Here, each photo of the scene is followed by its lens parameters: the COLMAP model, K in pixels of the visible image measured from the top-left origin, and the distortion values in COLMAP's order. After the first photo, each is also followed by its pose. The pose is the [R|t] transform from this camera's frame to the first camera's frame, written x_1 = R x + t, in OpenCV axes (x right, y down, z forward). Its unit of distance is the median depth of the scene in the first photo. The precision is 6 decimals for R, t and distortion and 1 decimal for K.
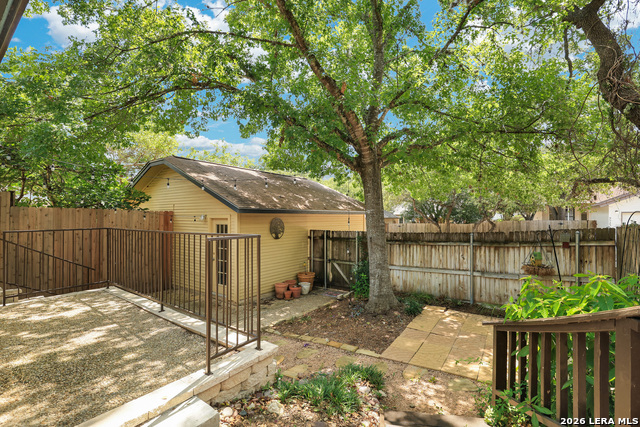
lens RADIAL K [[285.5, 0, 322.3], [0, 285.5, 217.4], [0, 0, 1]] dist [0.019287, -0.000213]
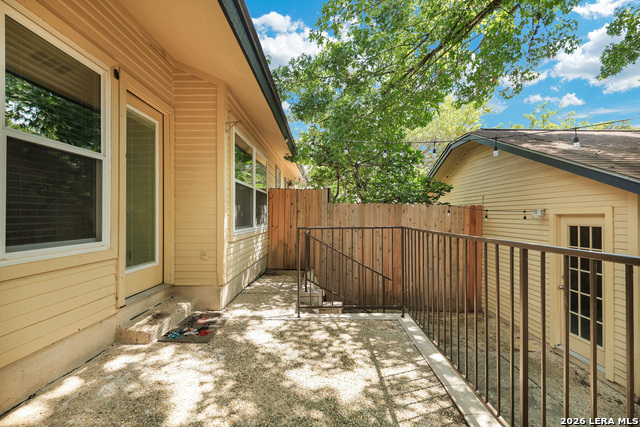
lens RADIAL K [[285.5, 0, 322.3], [0, 285.5, 217.4], [0, 0, 1]] dist [0.019287, -0.000213]
pose [[0.601370, 0.006606, -0.798944, -0.235215], [-0.004300, 0.999978, 0.005032, 0.006189], [0.798959, 0.000409, 0.601385, 0.319985]]
